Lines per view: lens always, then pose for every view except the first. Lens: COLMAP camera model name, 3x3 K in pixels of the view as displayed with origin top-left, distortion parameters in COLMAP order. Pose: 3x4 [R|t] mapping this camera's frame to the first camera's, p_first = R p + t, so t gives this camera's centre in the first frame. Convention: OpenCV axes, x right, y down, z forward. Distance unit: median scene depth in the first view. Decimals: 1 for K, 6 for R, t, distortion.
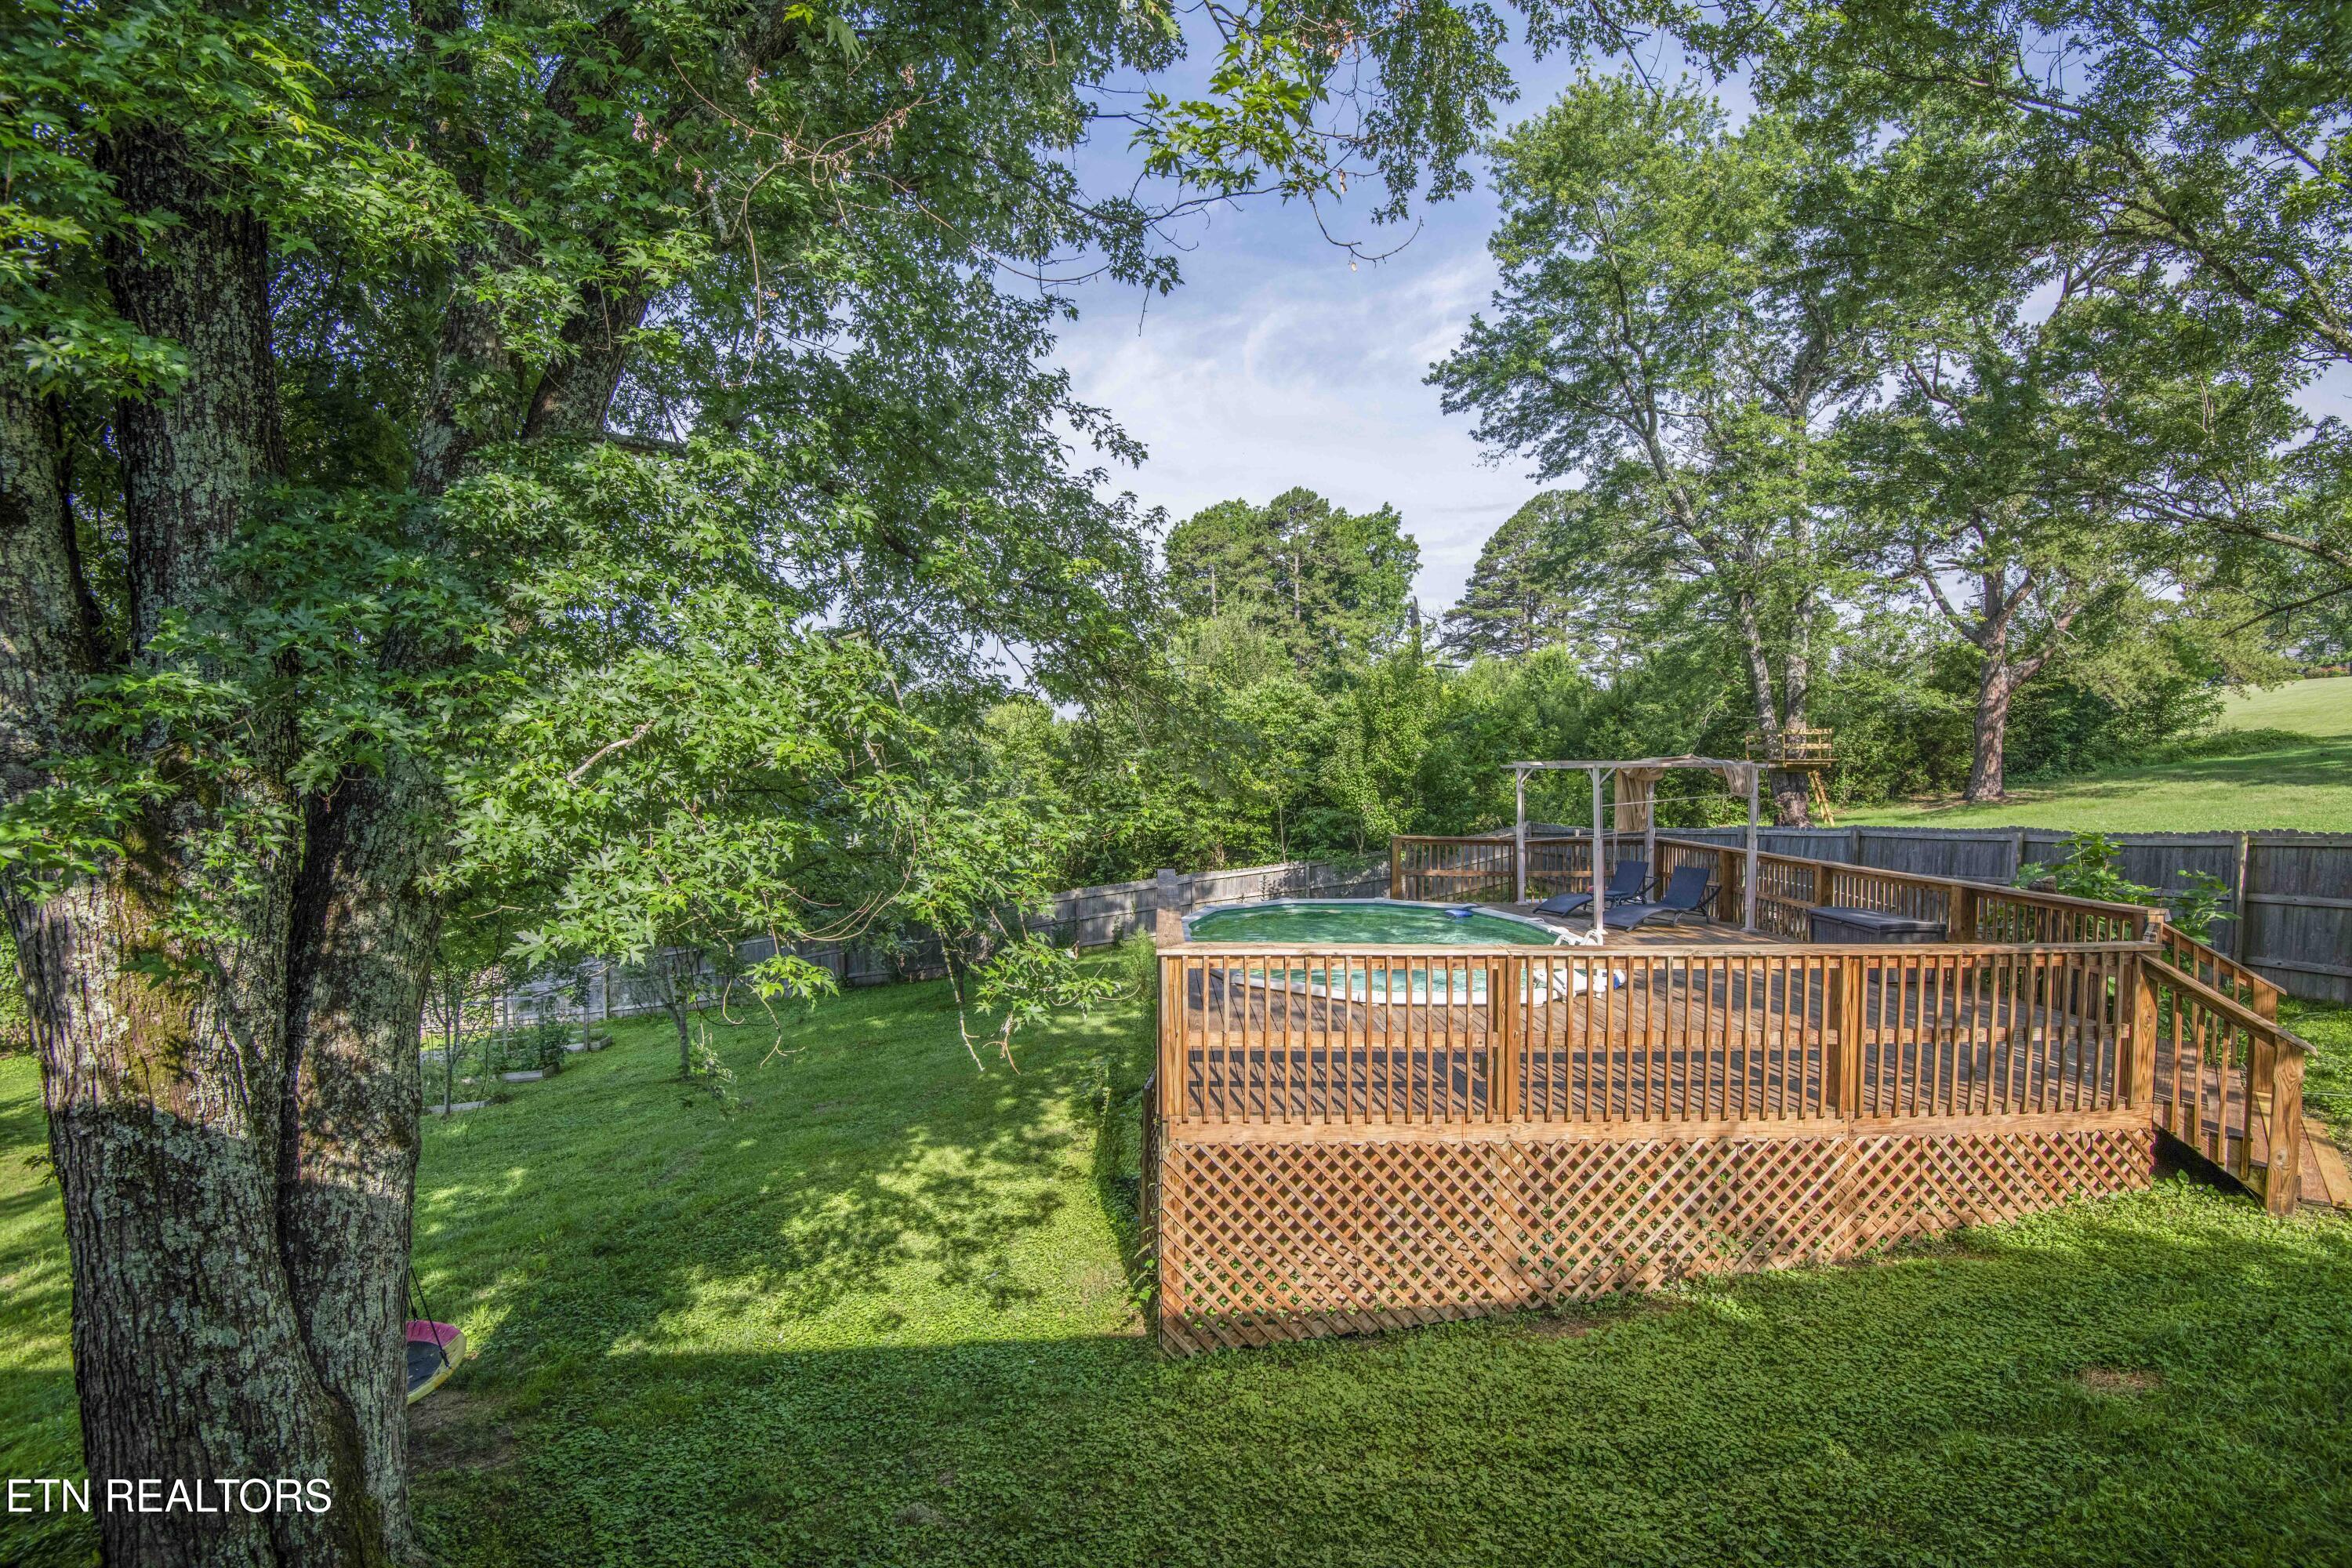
lens RADIAL K [[1083.6, 0, 1200.5], [0, 1083.6, 788.9], [0, 0, 1]] dist [-0.033782, -0.007731]
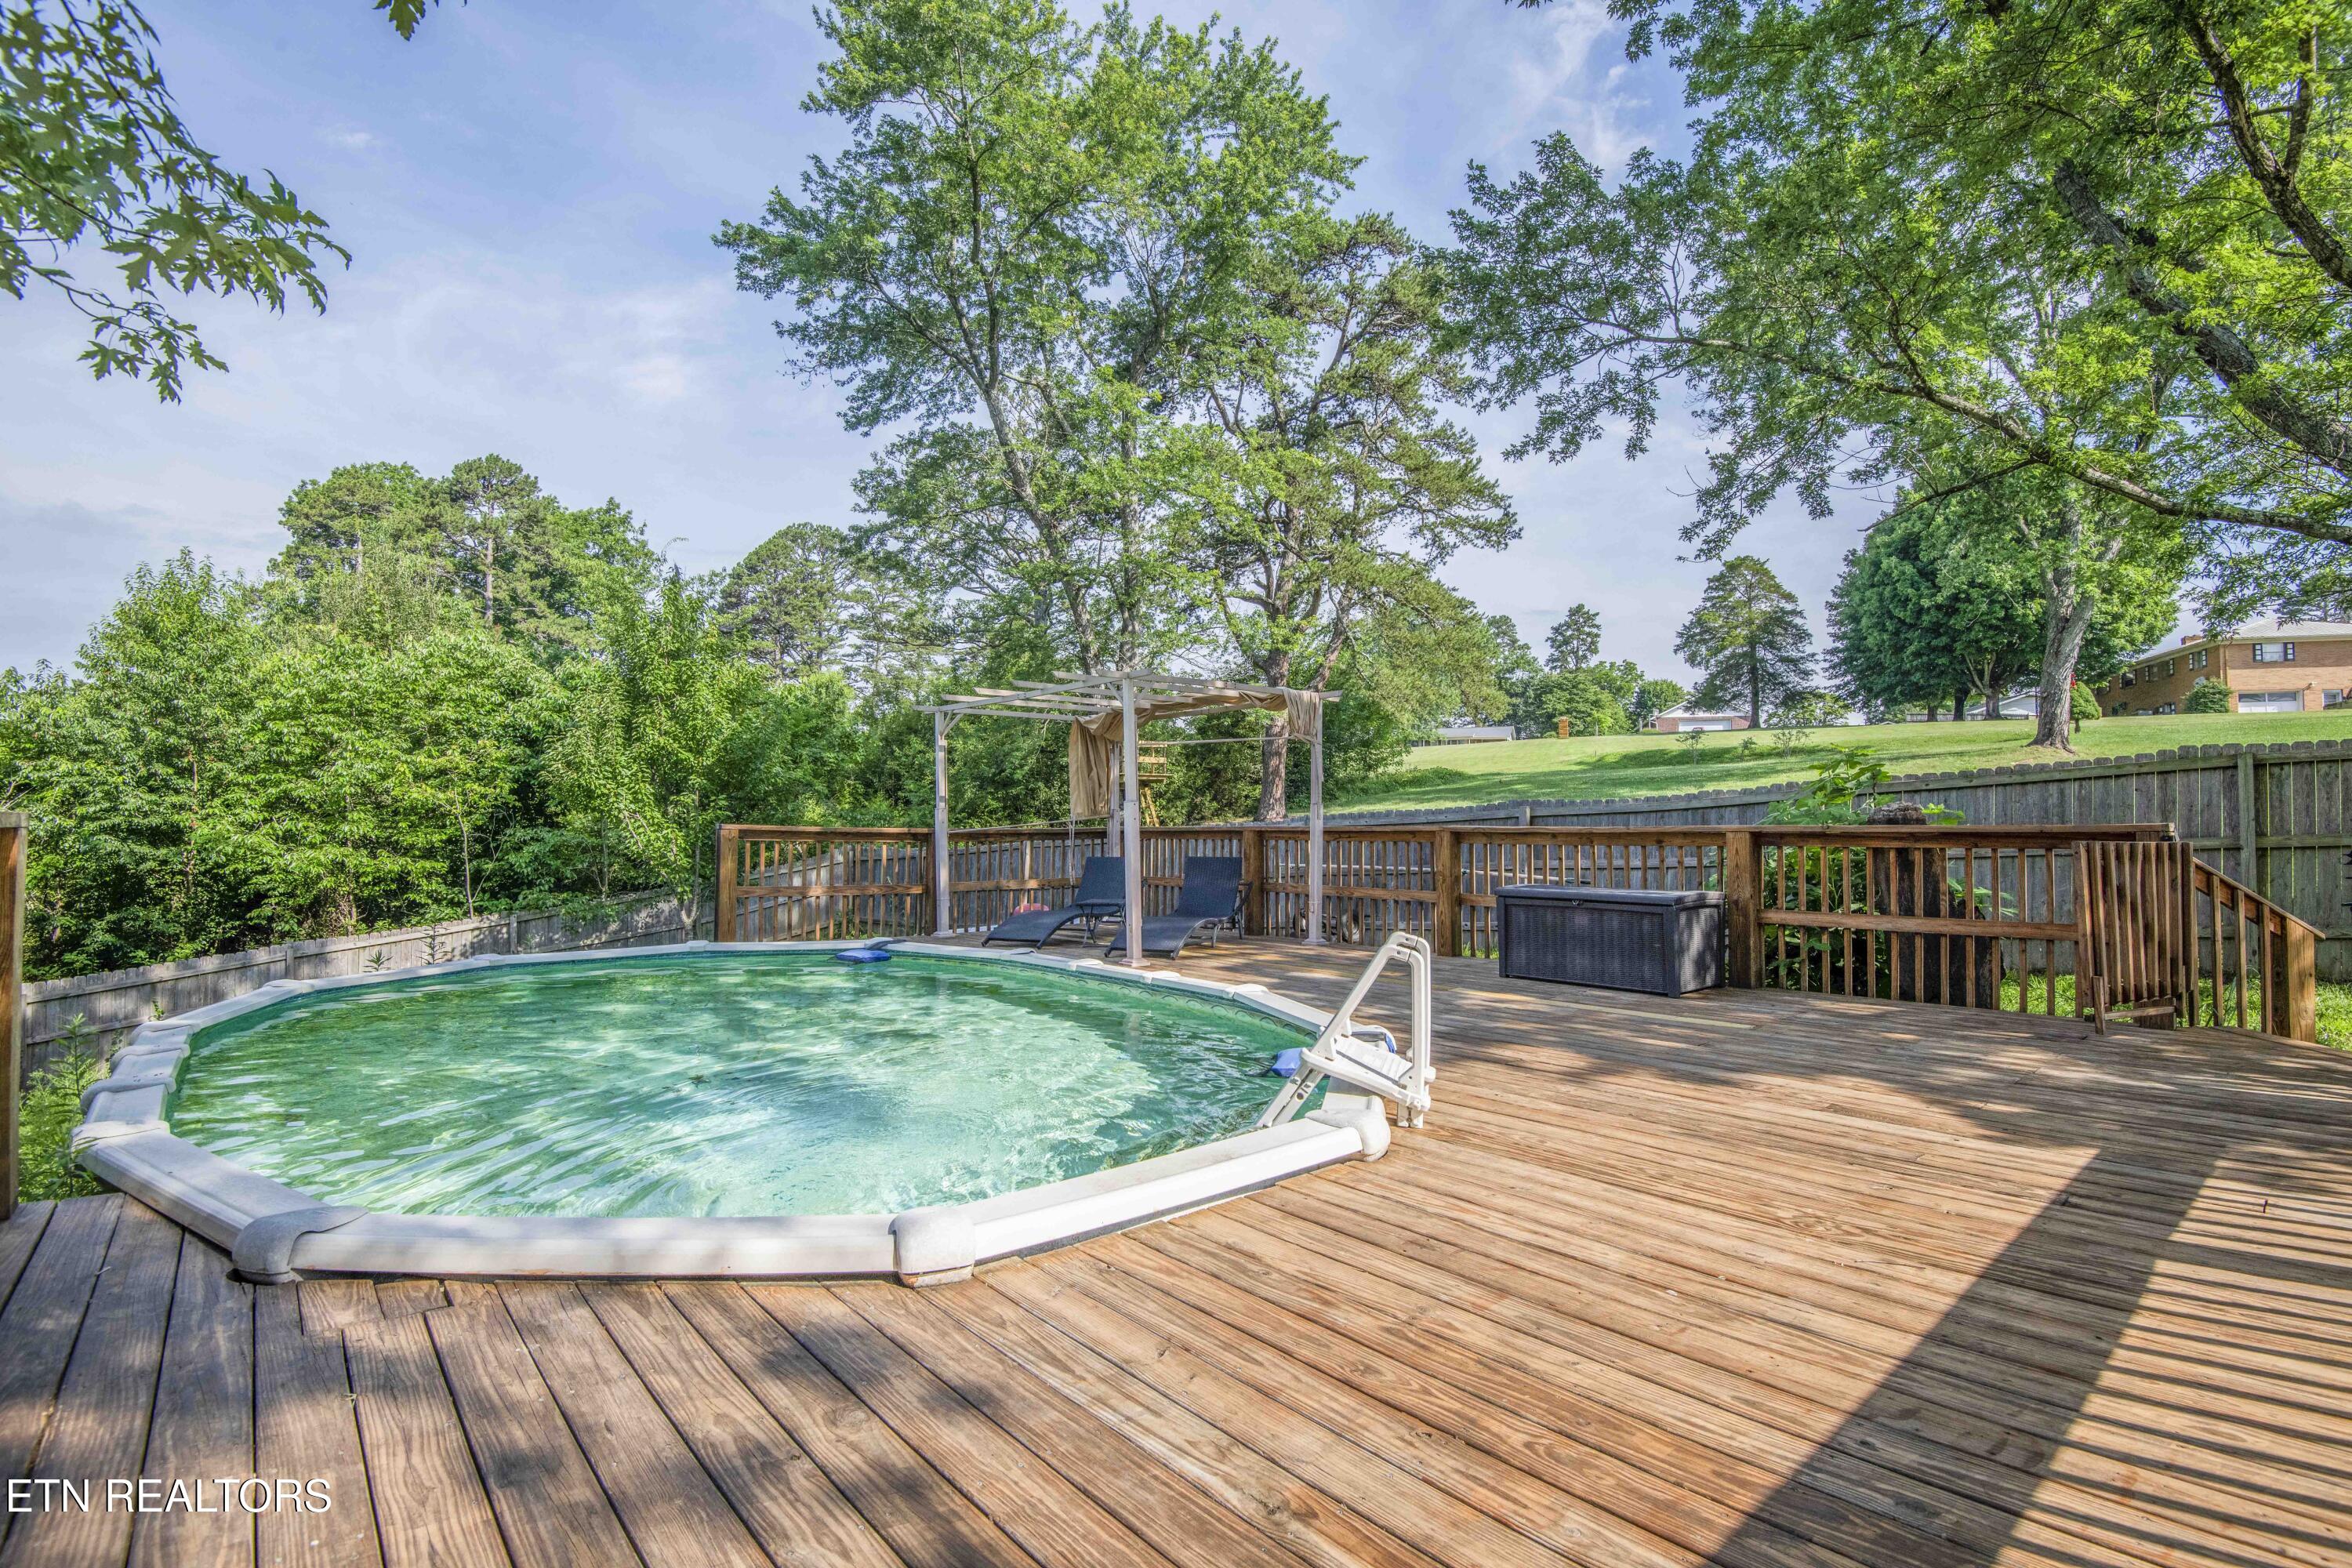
lens RADIAL K [[1083.6, 0, 1195.1], [0, 1083.6, 789.6], [0, 0, 1]] dist [-0.033782, -0.007731]
pose [[0.778465, 0.014402, 0.627523, 0.016068], [0.020341, 0.998633, -0.048153, 0.031816], [-0.627359, 0.050250, 0.777107, 0.257690]]
